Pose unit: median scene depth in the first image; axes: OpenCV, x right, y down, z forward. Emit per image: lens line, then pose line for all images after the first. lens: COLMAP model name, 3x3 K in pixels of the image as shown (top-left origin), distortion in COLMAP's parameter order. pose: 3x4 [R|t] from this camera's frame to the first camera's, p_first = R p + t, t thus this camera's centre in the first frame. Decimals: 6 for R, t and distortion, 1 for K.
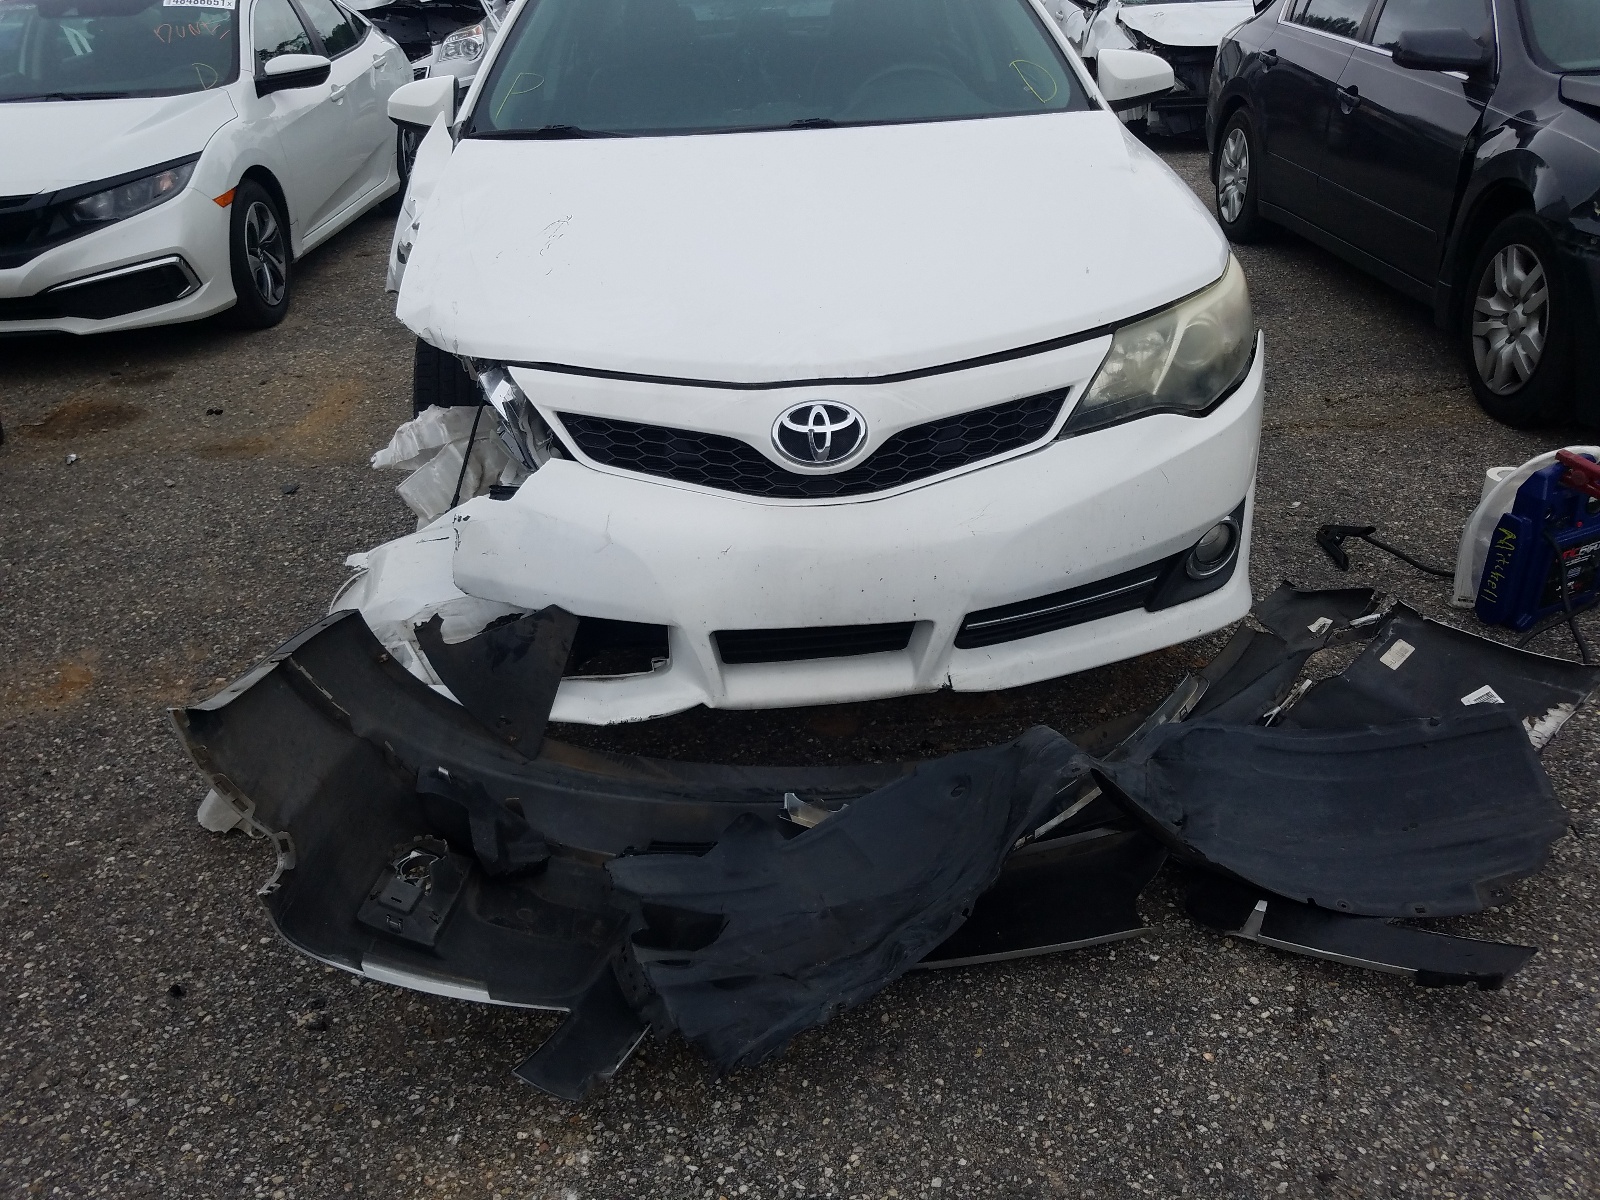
lens RADIAL K [[1249.7, 0, 800.0], [0, 1249.7, 600.0], [0, 0, 1]] dist [-0.006621, 0.013904]
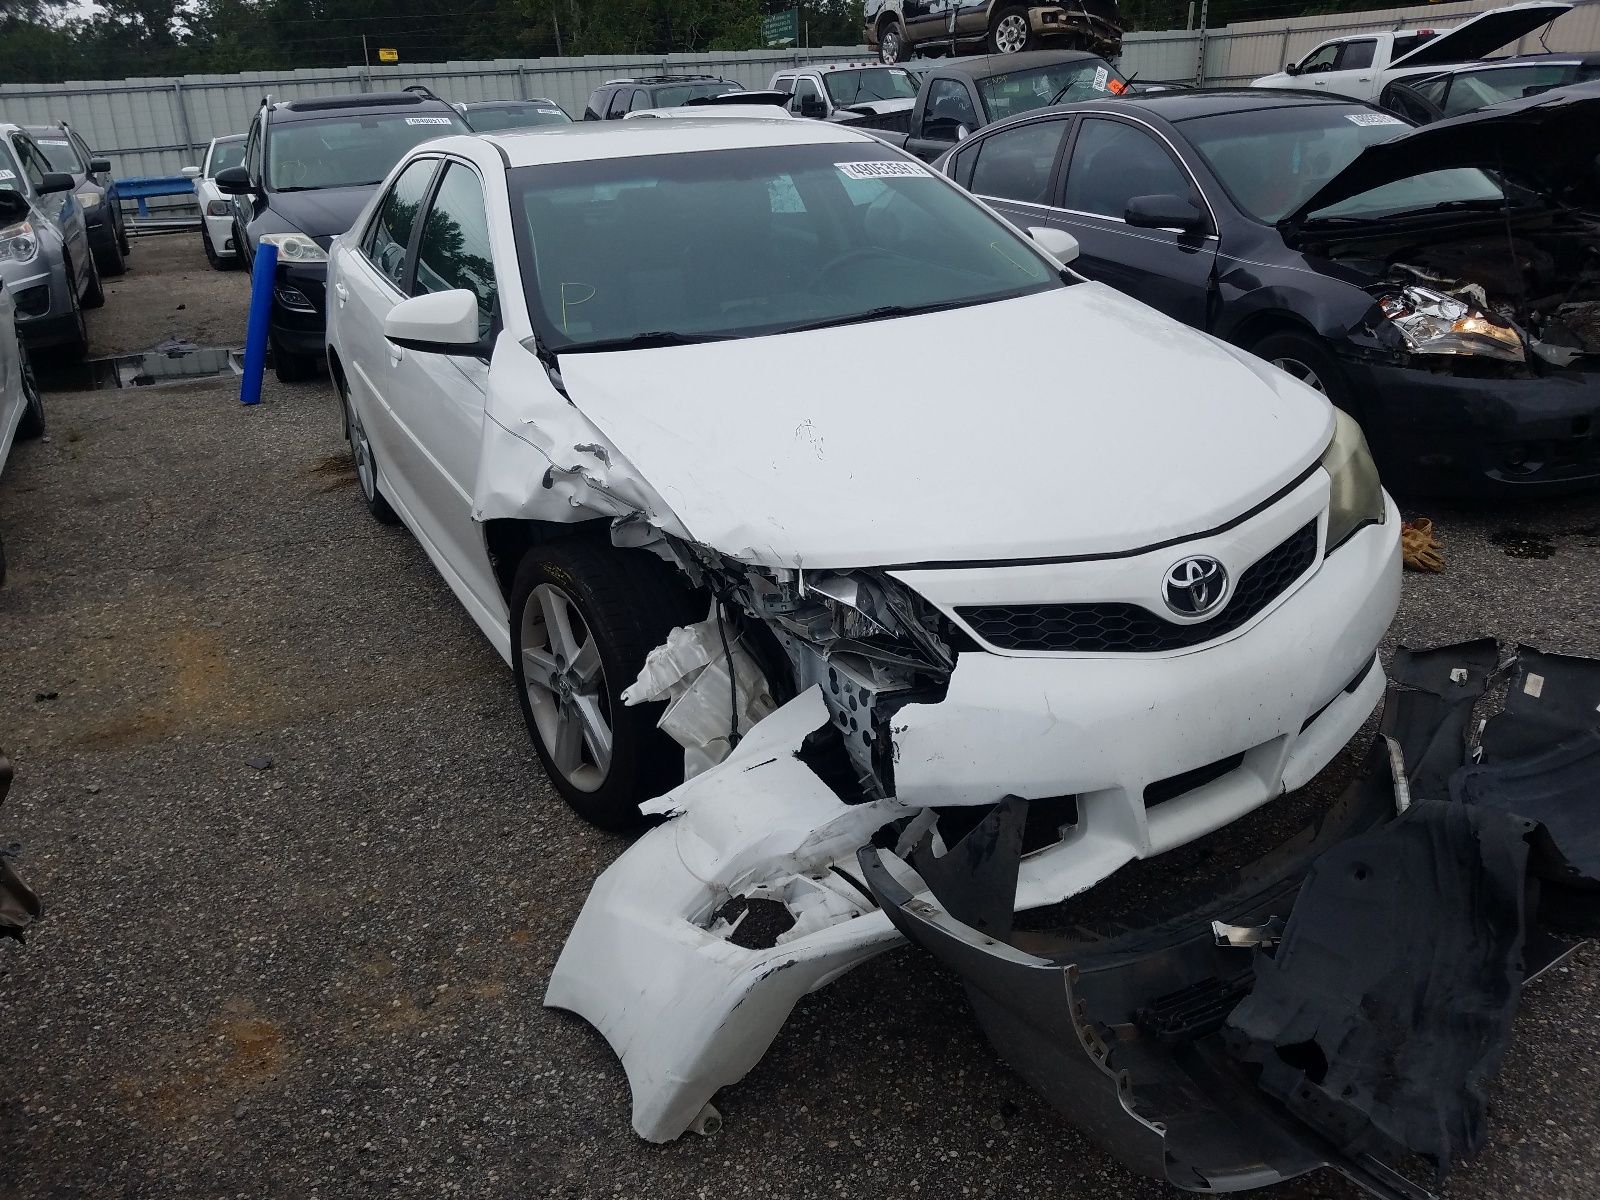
lens RADIAL K [[1249.7, 0, 800.0], [0, 1249.7, 600.0], [0, 0, 1]] dist [-0.006621, 0.013904]
pose [[0.907191, -0.165587, 0.386762, -0.699902], [0.207736, 0.975711, -0.069530, -0.111982], [-0.365855, 0.143421, 0.919555, 0.111362]]
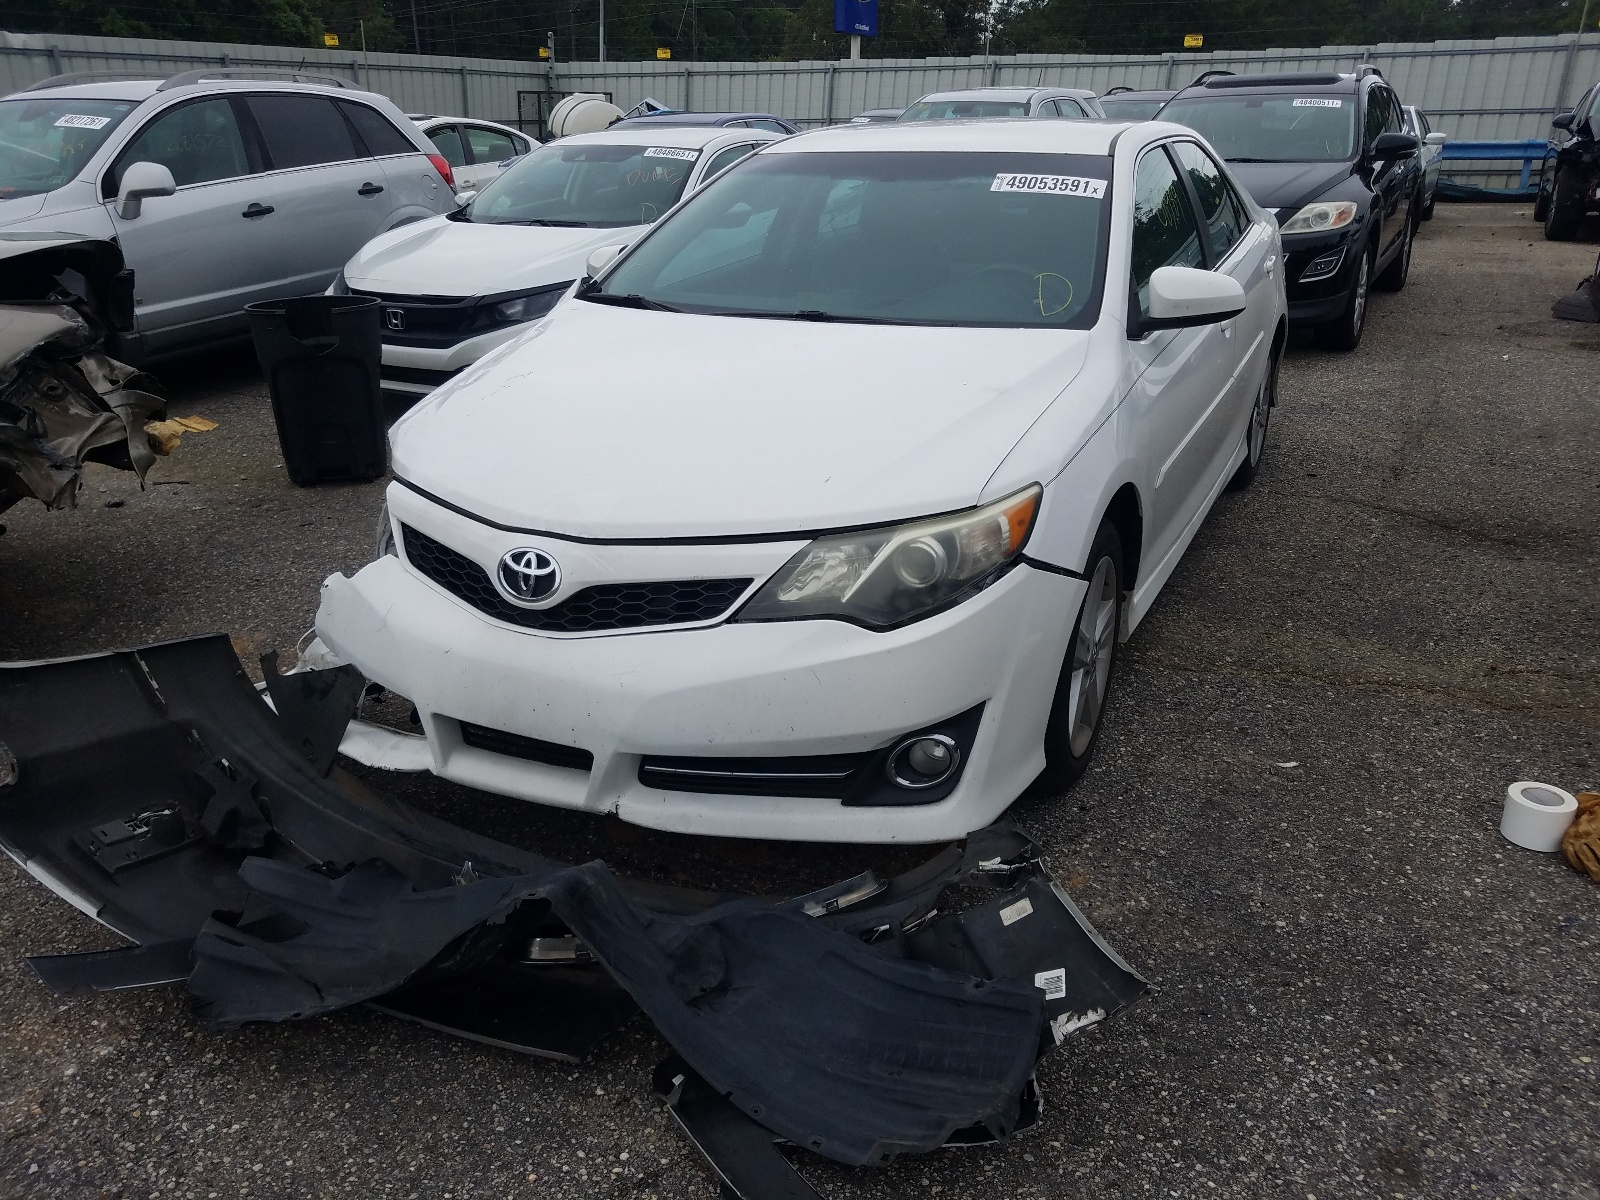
lens RADIAL K [[1249.7, 0, 800.0], [0, 1249.7, 600.0], [0, 0, 1]] dist [-0.006621, 0.013904]
pose [[0.874383, 0.201345, -0.441492, 0.754581], [-0.238949, 0.970549, -0.030618, -0.129668], [0.422325, 0.132266, 0.896742, 0.024848]]
